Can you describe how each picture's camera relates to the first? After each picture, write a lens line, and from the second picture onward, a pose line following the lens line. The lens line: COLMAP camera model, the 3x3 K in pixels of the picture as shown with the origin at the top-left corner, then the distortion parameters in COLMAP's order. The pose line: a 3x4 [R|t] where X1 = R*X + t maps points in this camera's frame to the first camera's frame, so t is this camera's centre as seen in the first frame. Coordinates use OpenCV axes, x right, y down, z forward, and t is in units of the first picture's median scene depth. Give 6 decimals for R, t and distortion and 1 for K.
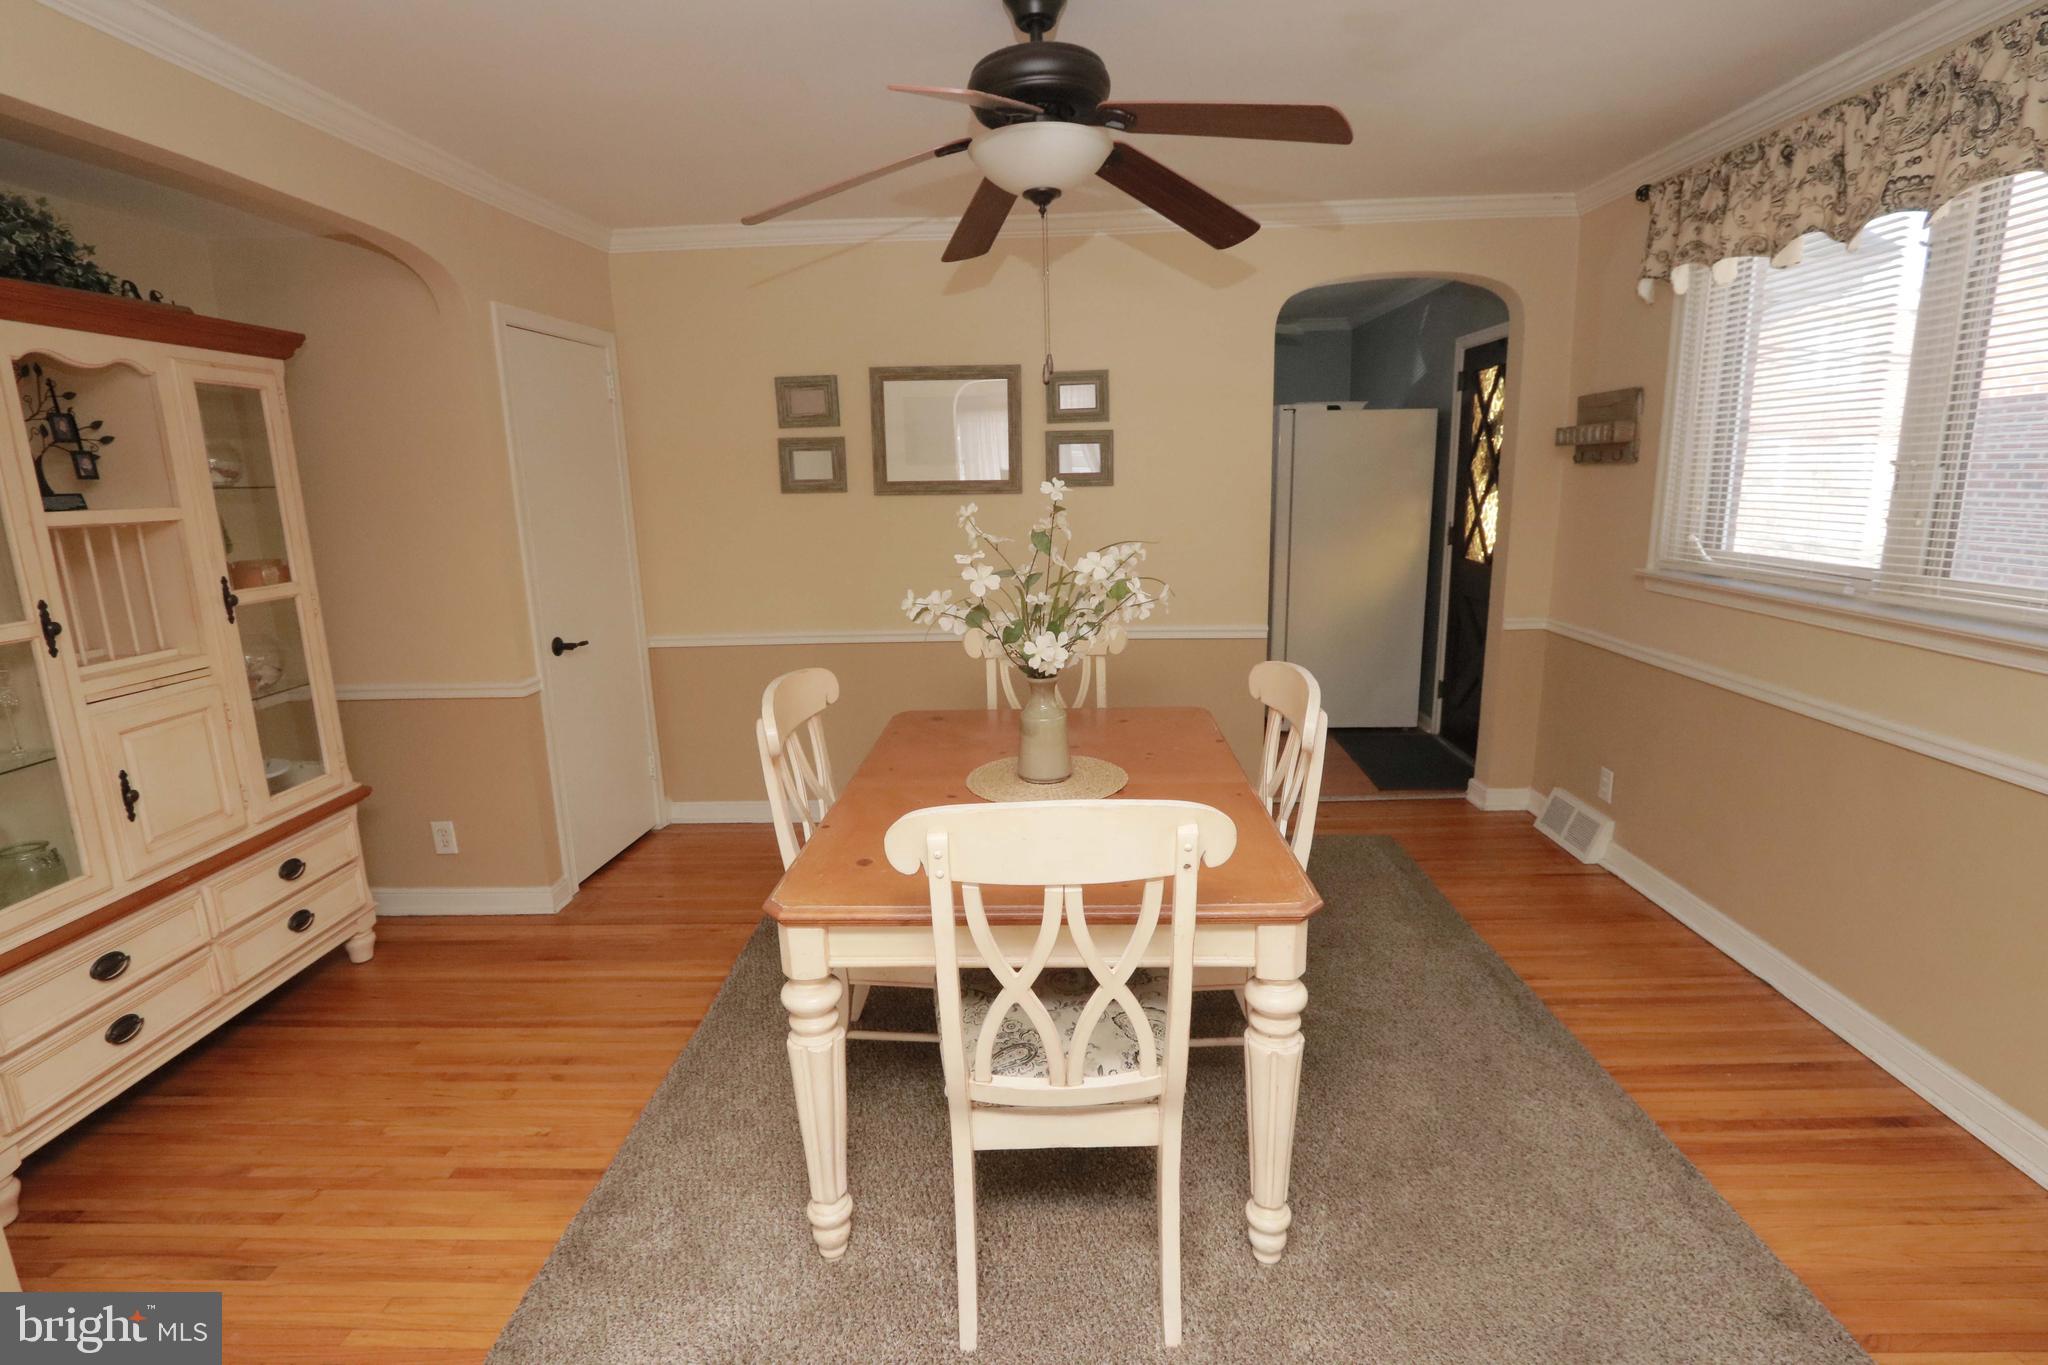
lens RADIAL K [[942.4, 0, 1026.7], [0, 942.4, 675.8], [0, 0, 1]] dist [-0.022424, 0.004569]
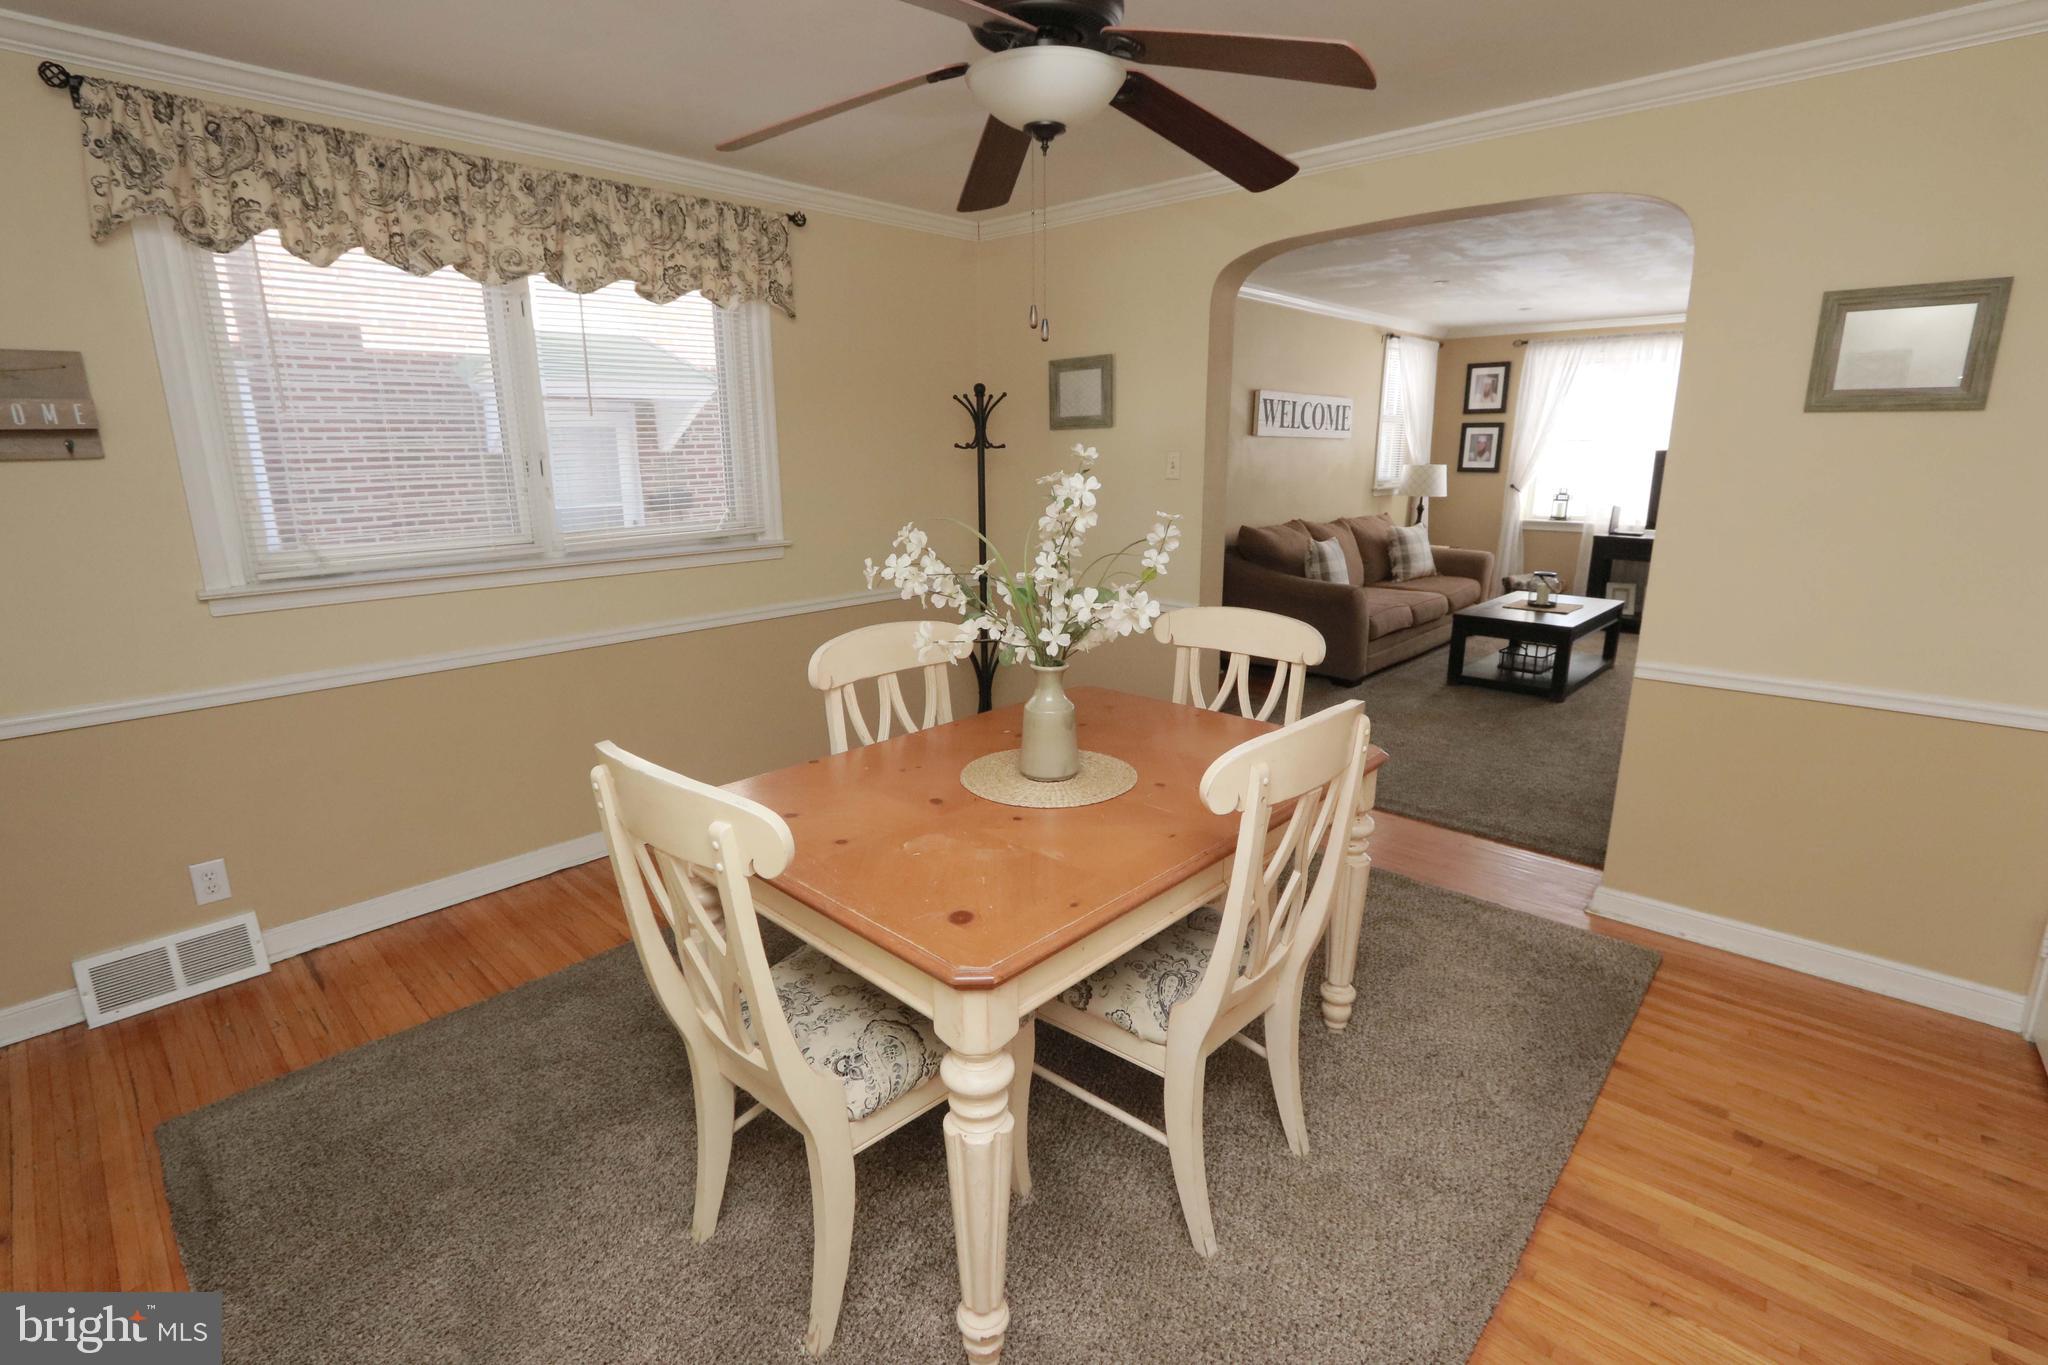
lens RADIAL K [[942.4, 0, 1027.6], [0, 942.4, 672.6], [0, 0, 1]] dist [-0.022424, 0.004569]
pose [[-0.751247, -0.123606, 0.648344, -0.457252], [0.166195, 0.915230, 0.367061, -0.268969], [-0.638754, 0.383505, -0.667021, 1.330979]]
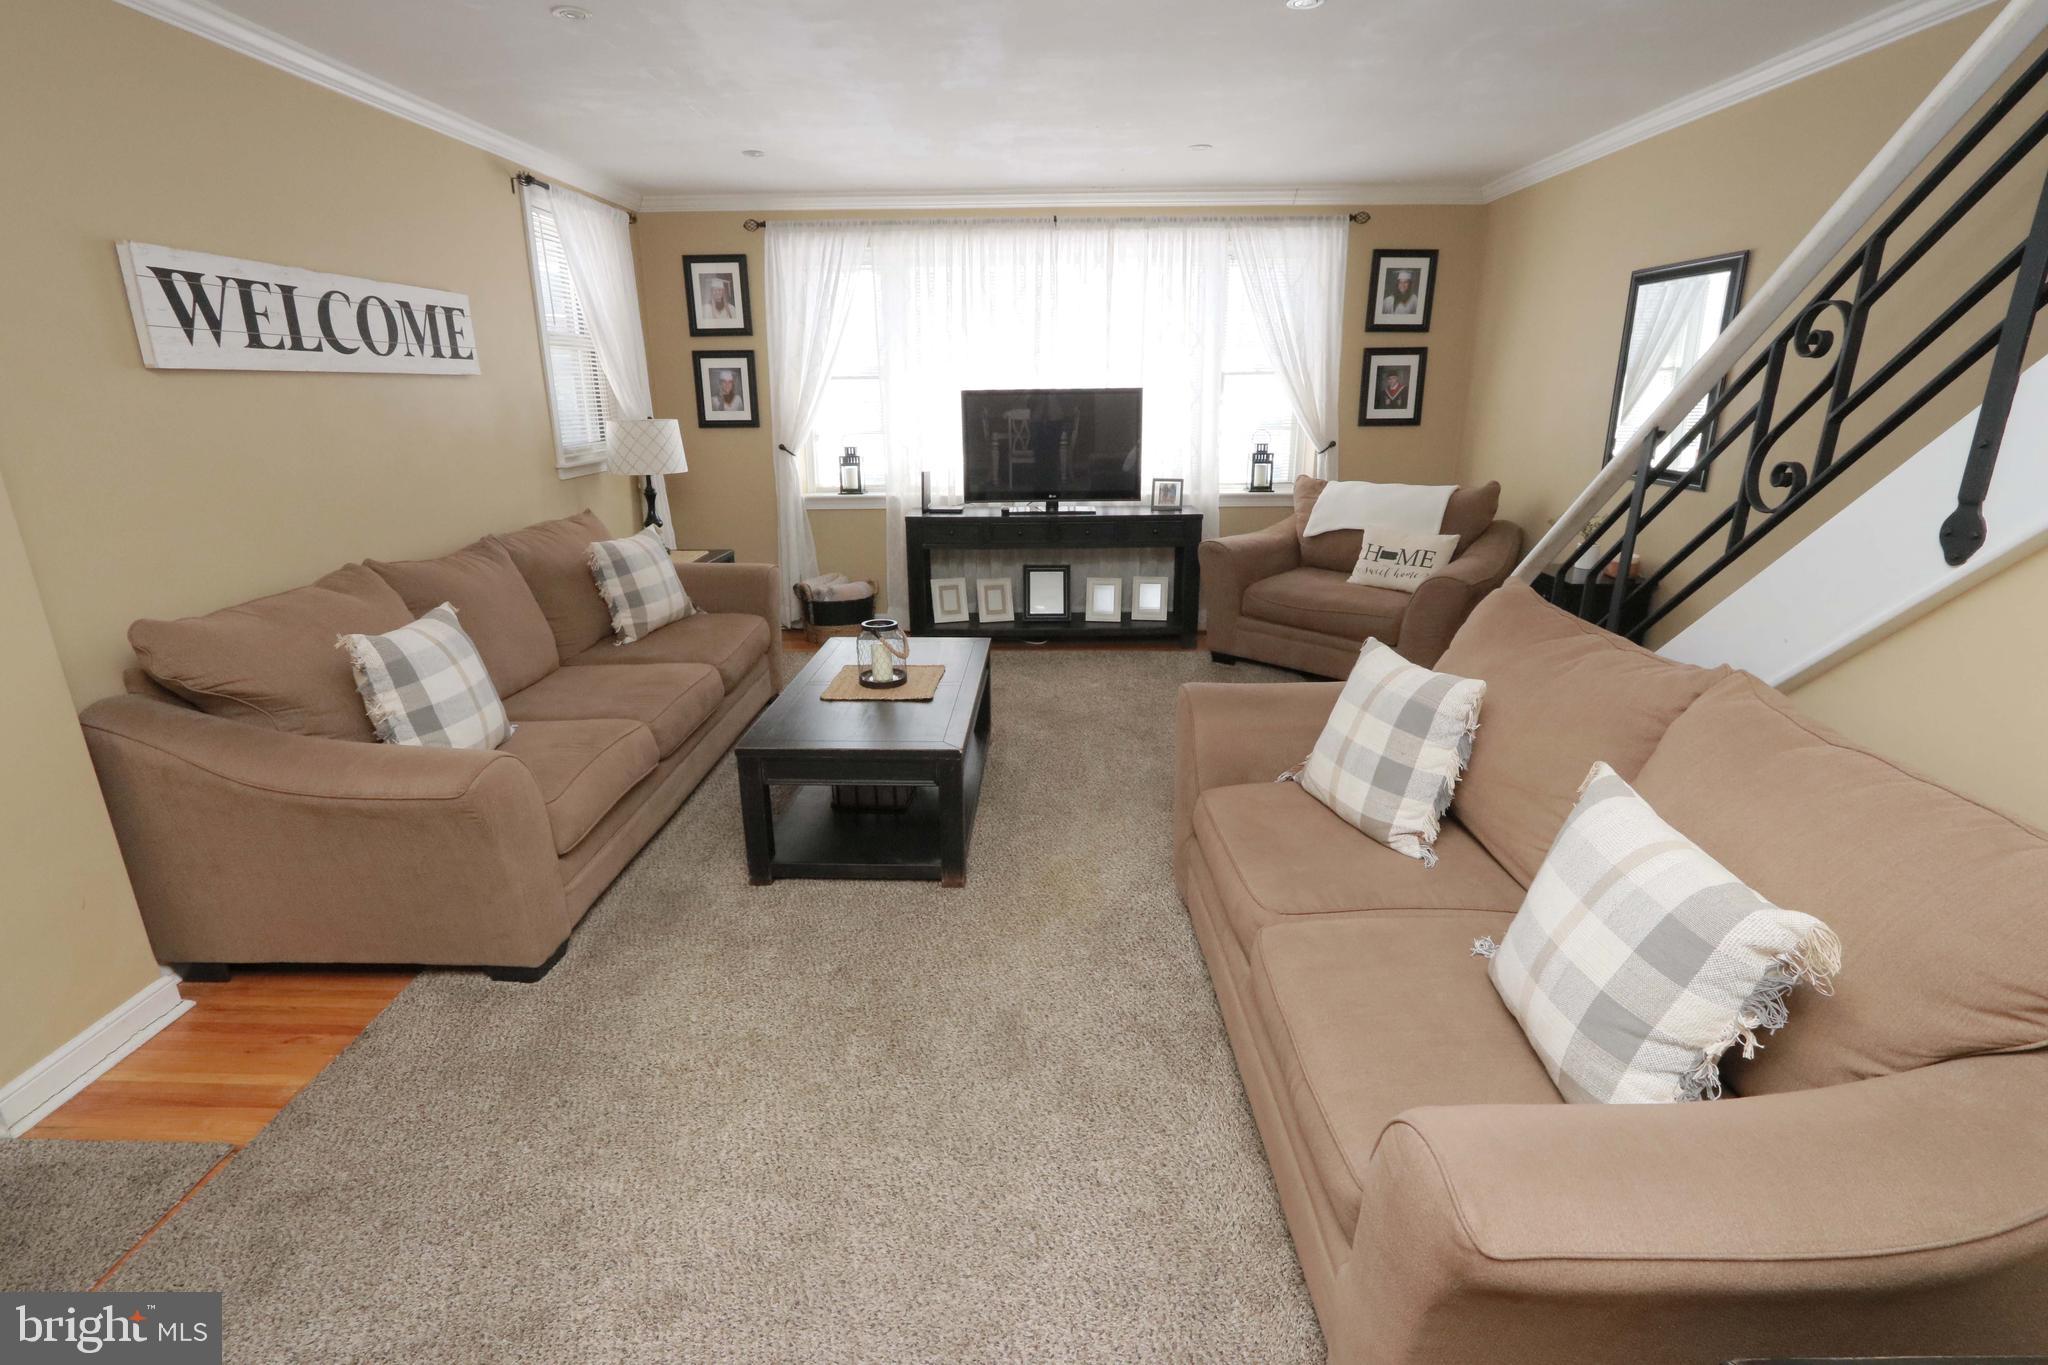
lens RADIAL K [[942.4, 0, 1027.0], [0, 942.4, 667.6], [0, 0, 1]] dist [-0.022424, 0.004569]
pose [[-0.999324, 0.036388, -0.005163, -0.095672], [0.029220, 0.871835, 0.488928, -0.008998], [0.022293, 0.488447, -0.872309, 0.085923]]
